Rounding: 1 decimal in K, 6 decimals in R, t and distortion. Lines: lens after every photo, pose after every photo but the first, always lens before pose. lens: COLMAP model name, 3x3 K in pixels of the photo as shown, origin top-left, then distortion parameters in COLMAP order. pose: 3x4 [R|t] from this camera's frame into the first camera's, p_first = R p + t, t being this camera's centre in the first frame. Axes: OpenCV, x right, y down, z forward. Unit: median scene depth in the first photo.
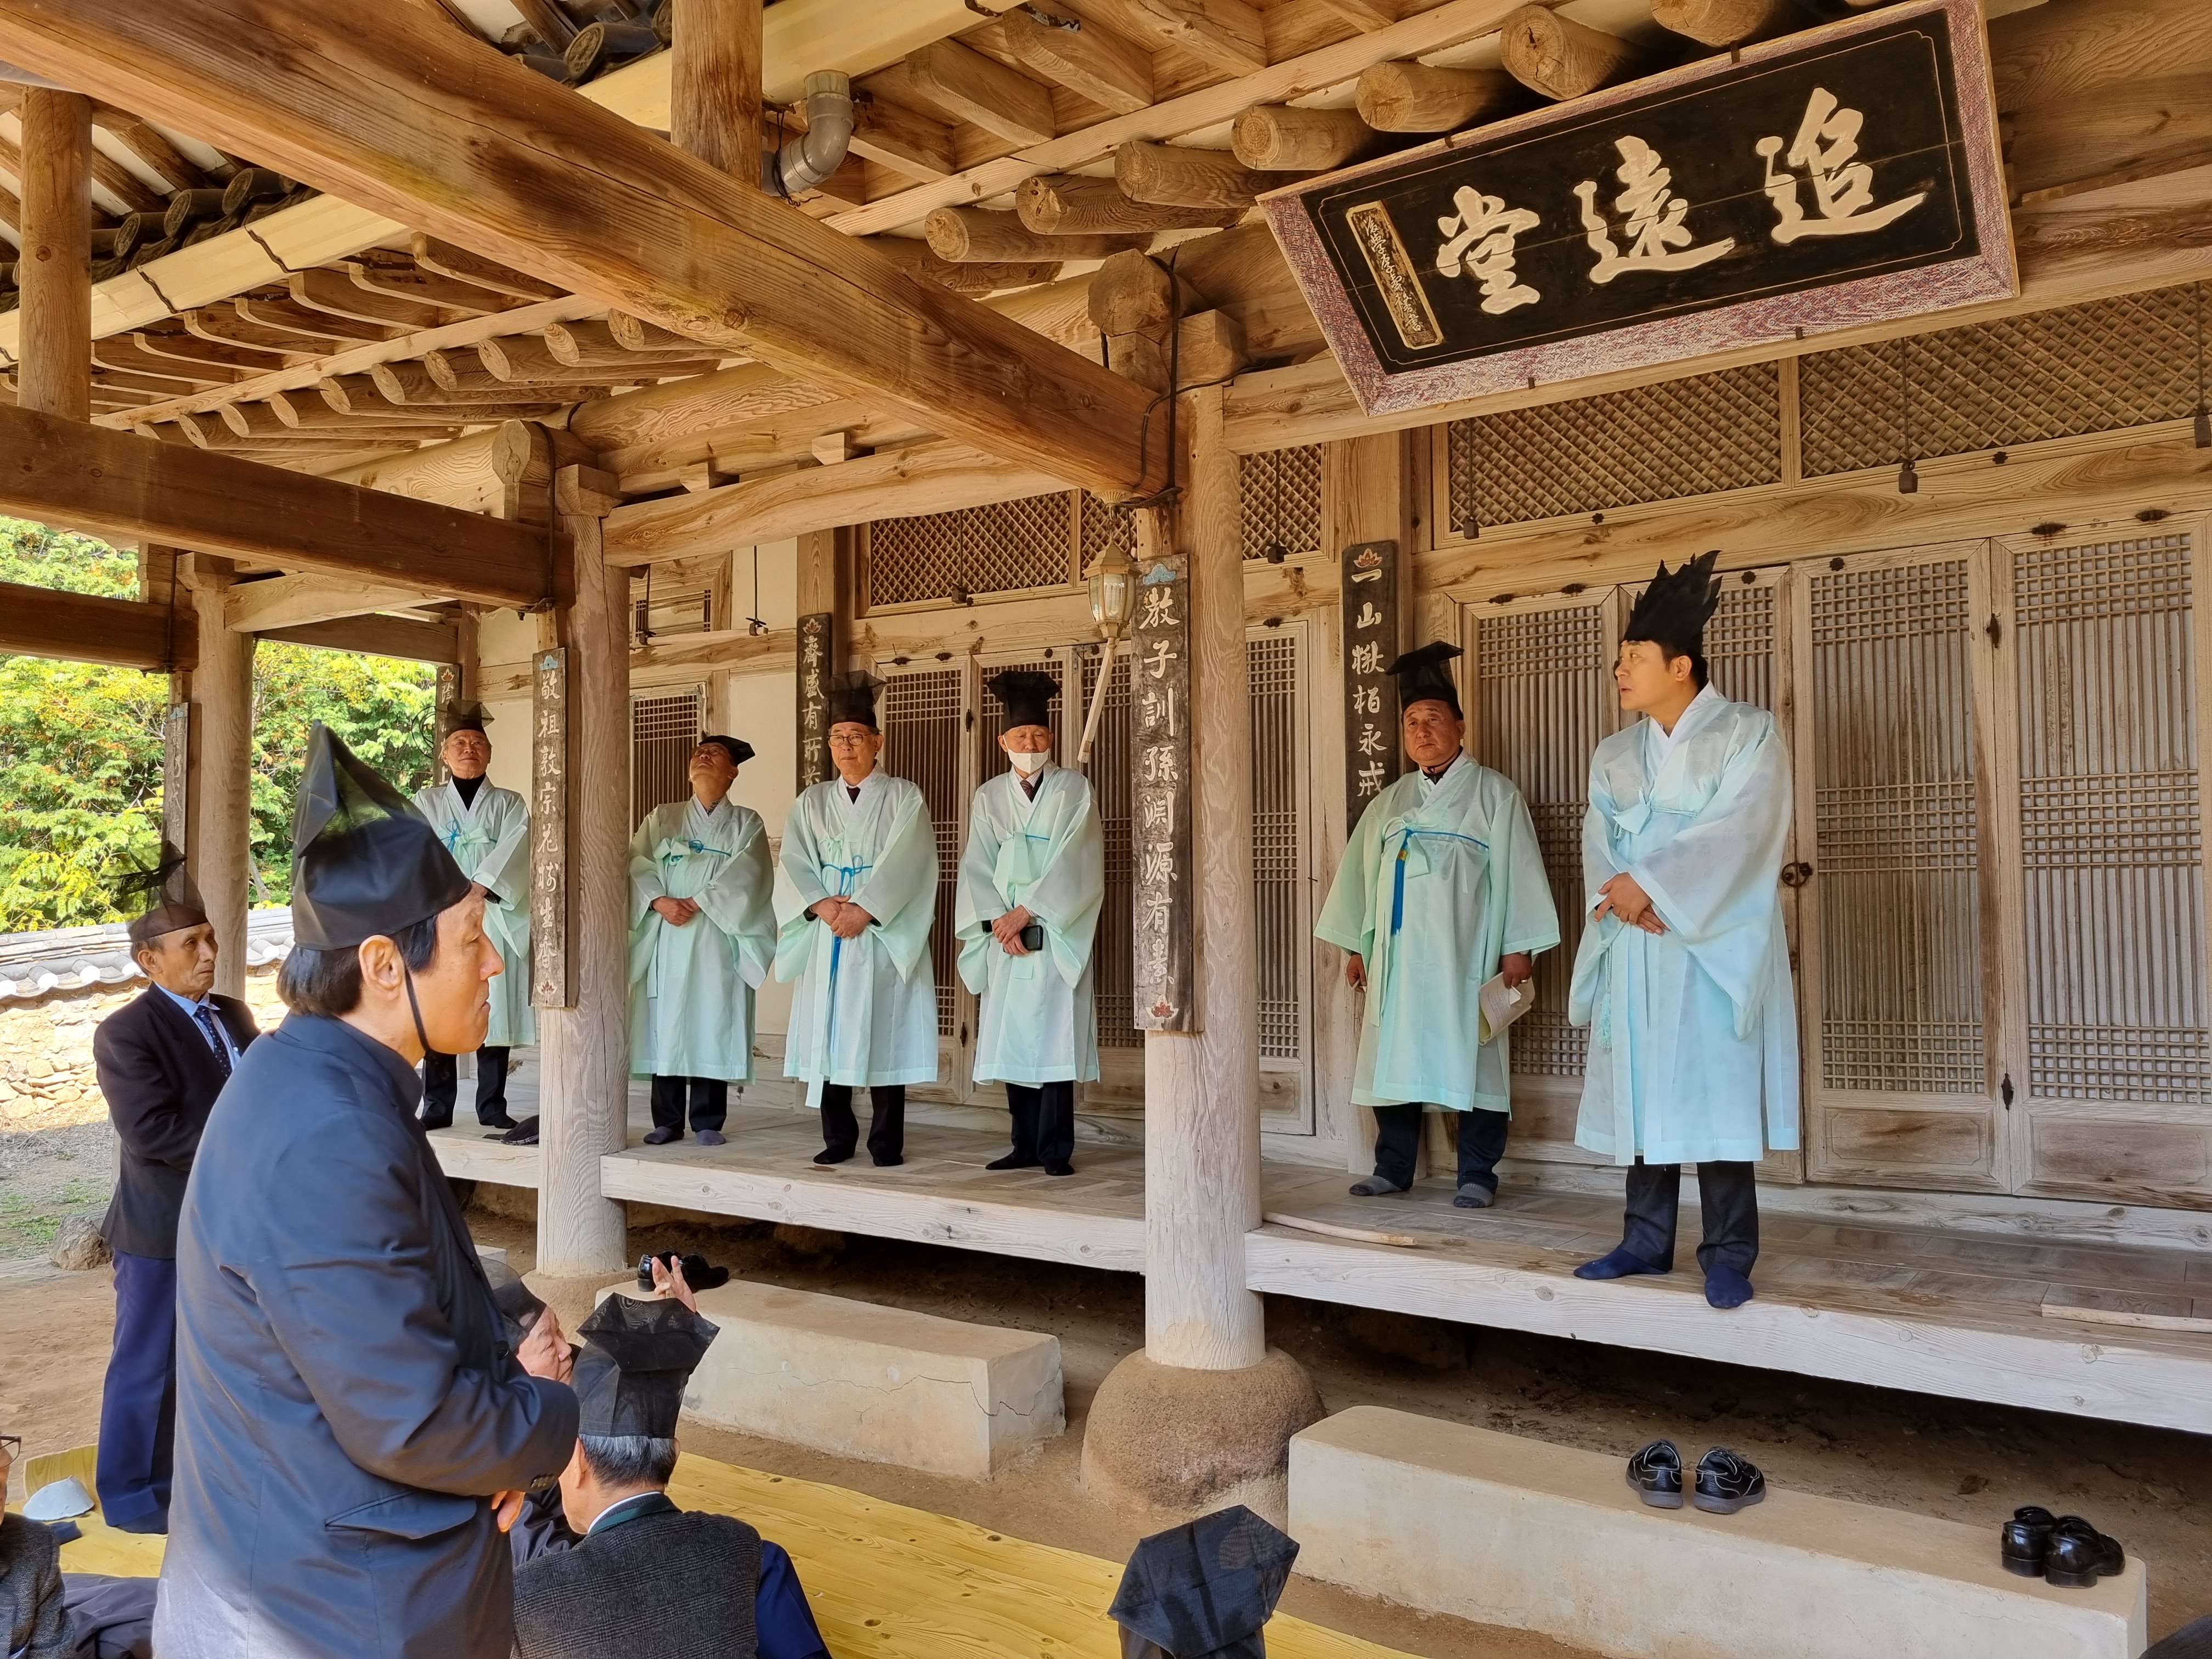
lens RADIAL K [[1692.5, 0, 1106.0], [0, 1692.5, 829.5], [0, 0, 1]] dist [0.061432, 0.000983]
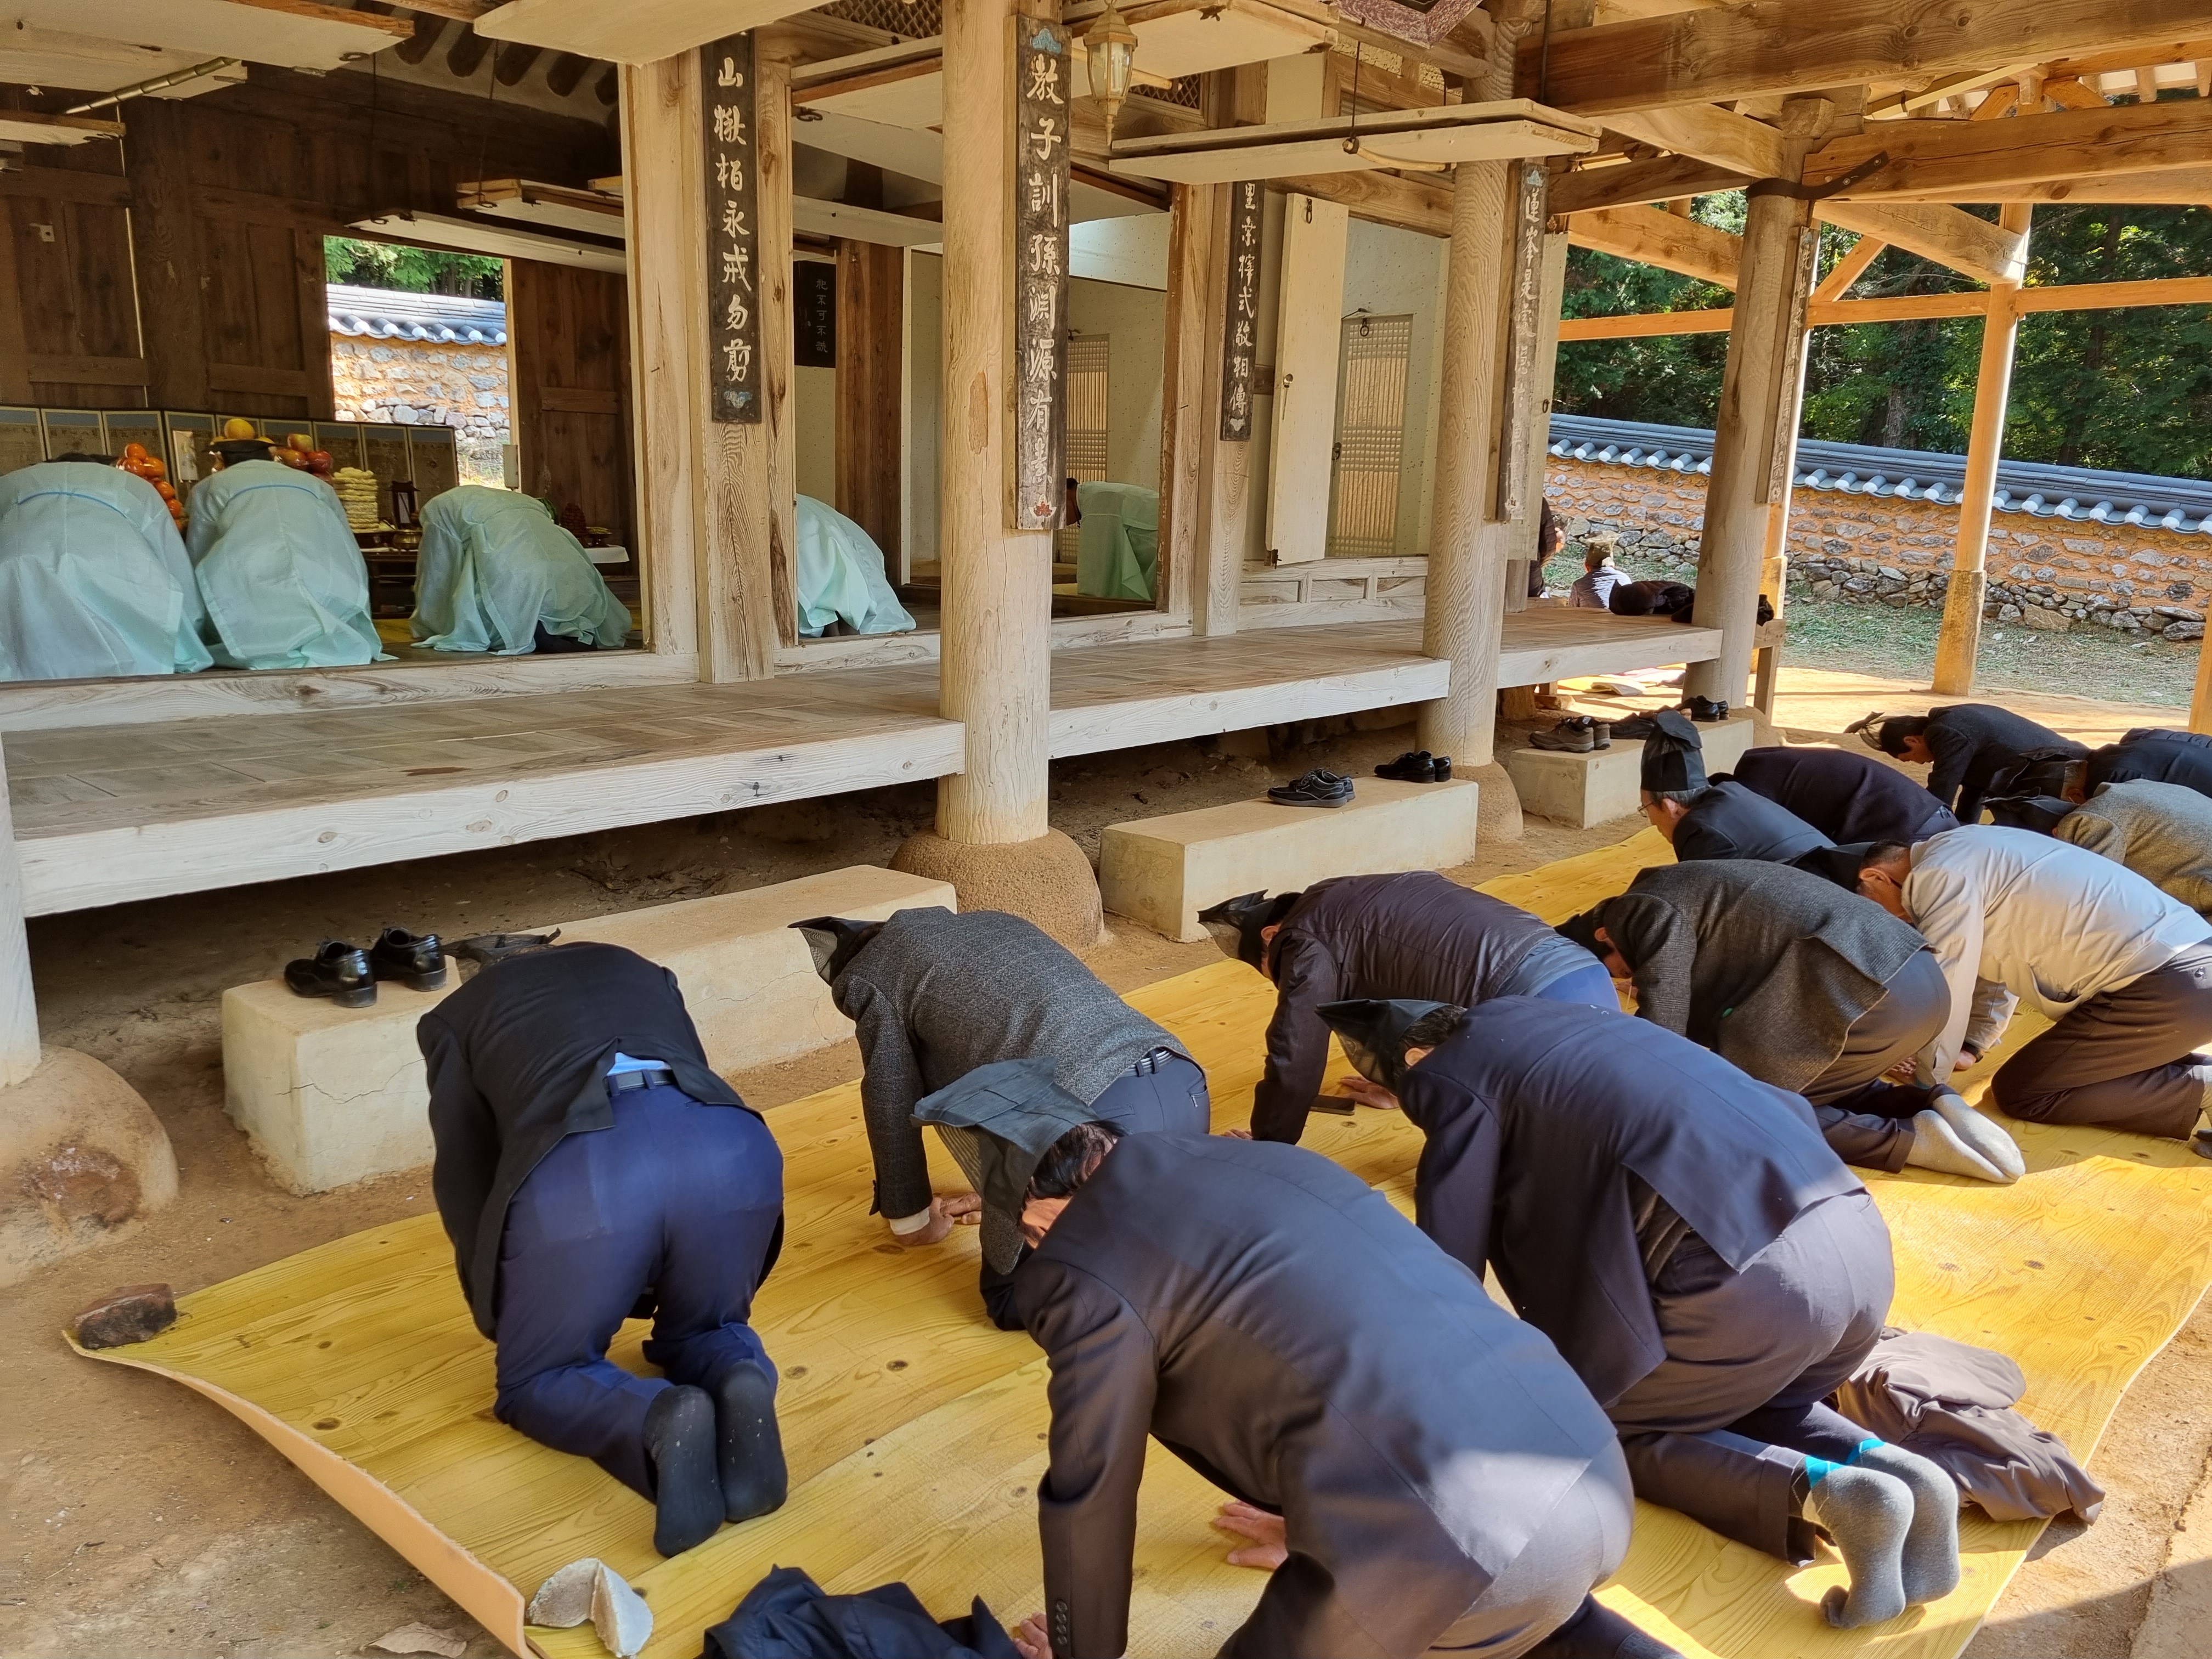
lens RADIAL K [[1658.2, 0, 1106.0], [0, 1658.2, 829.5], [0, 0, 1]] dist [0.065832, -0.049108]
pose [[0.130840, -0.205872, 0.969793, -0.969616], [-0.072980, 0.973548, 0.216515, 0.073583], [-0.988714, -0.099104, 0.112355, 0.819762]]
